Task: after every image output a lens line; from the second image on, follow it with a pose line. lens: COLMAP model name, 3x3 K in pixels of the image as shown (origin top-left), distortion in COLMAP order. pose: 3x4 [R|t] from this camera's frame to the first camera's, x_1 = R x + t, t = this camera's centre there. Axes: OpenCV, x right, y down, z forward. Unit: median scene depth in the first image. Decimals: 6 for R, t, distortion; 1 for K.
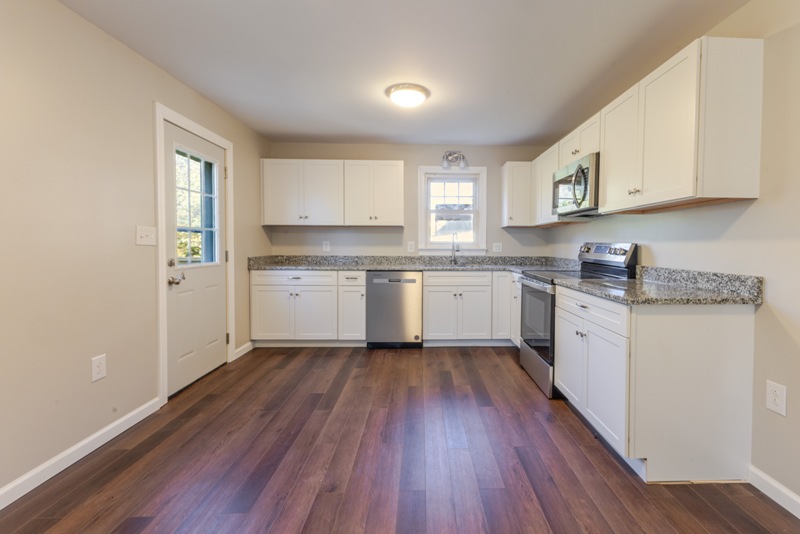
lens RADIAL K [[352.7, 0, 428.1], [0, 352.7, 253.9], [0, 0, 1]] dist [0.000995, 0.000065]
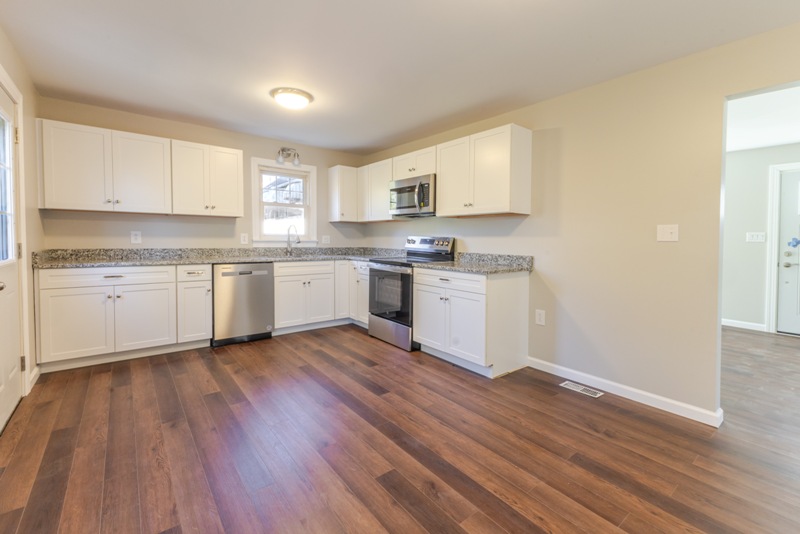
lens RADIAL K [[352.8, 0, 397.1], [0, 352.8, 246.1], [0, 0, 1]] dist [0.001977, -0.000543]
pose [[0.803172, -0.007523, 0.595700, -0.379806], [0.006468, 0.999971, 0.003908, -0.000741], [-0.595712, 0.000714, 0.803198, -0.046944]]
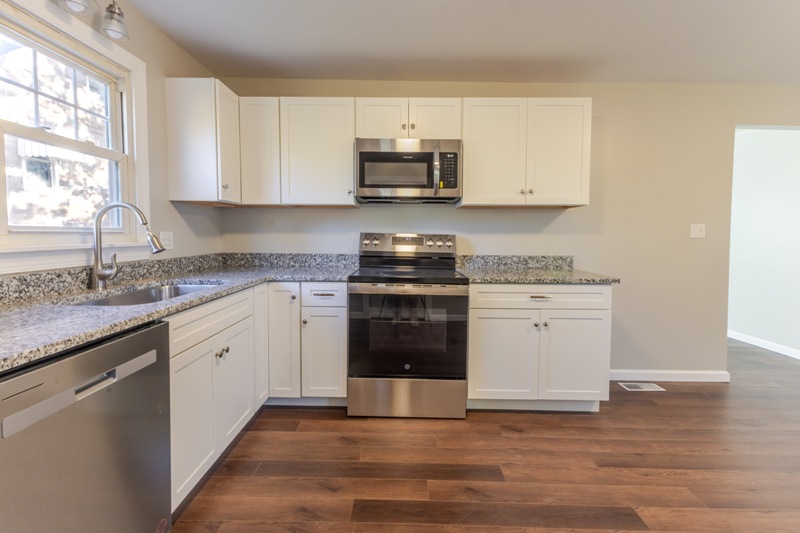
lens RADIAL K [[352.9, 0, 402.3], [0, 352.9, 245.4], [0, 0, 1]] dist [0.002169, 0.000185]
pose [[0.038109, -0.038198, 0.998543, -0.376966], [0.019239, 0.999112, 0.037486, -0.031082], [-0.999088, 0.017783, 0.038810, 0.848298]]
